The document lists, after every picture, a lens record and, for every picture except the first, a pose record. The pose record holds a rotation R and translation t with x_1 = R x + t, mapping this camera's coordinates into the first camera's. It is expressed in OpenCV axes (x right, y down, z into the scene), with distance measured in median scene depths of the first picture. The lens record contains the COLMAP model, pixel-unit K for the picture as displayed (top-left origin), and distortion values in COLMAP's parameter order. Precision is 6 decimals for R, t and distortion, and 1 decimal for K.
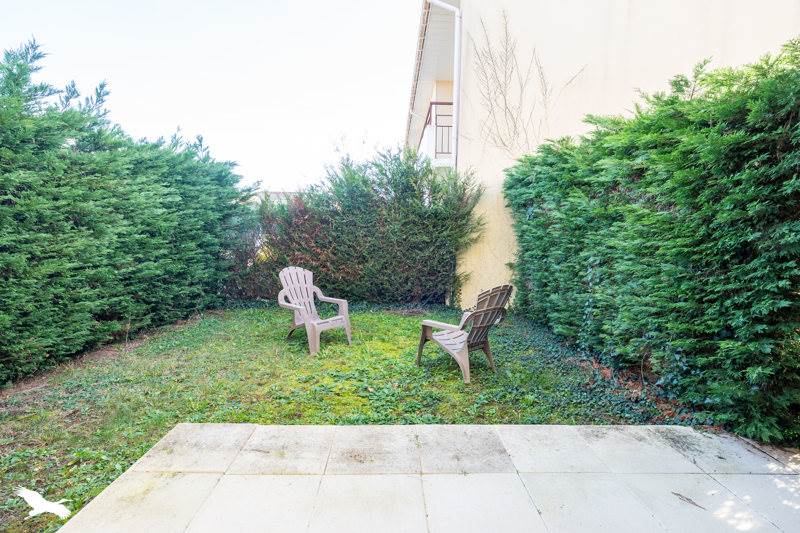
lens RADIAL K [[375.7, 0, 396.3], [0, 375.7, 266.5], [0, 0, 1]] dist [-0.005086, -0.000210]
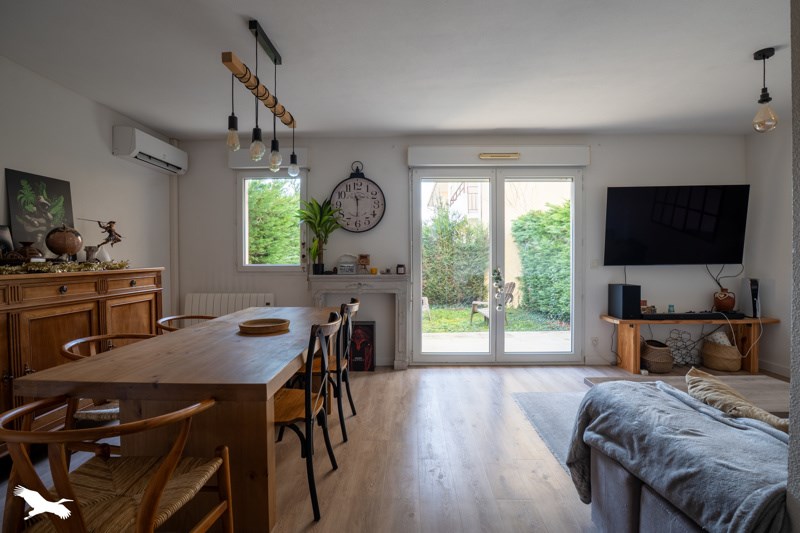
lens RADIAL K [[375.7, 0, 404.4], [0, 375.7, 265.1], [0, 0, 1]] dist [-0.005086, -0.000210]
pose [[0.999335, -0.027833, -0.023559, -0.162851], [0.025902, 0.996567, -0.078639, 0.062725], [0.025667, 0.077976, 0.996625, -0.706161]]
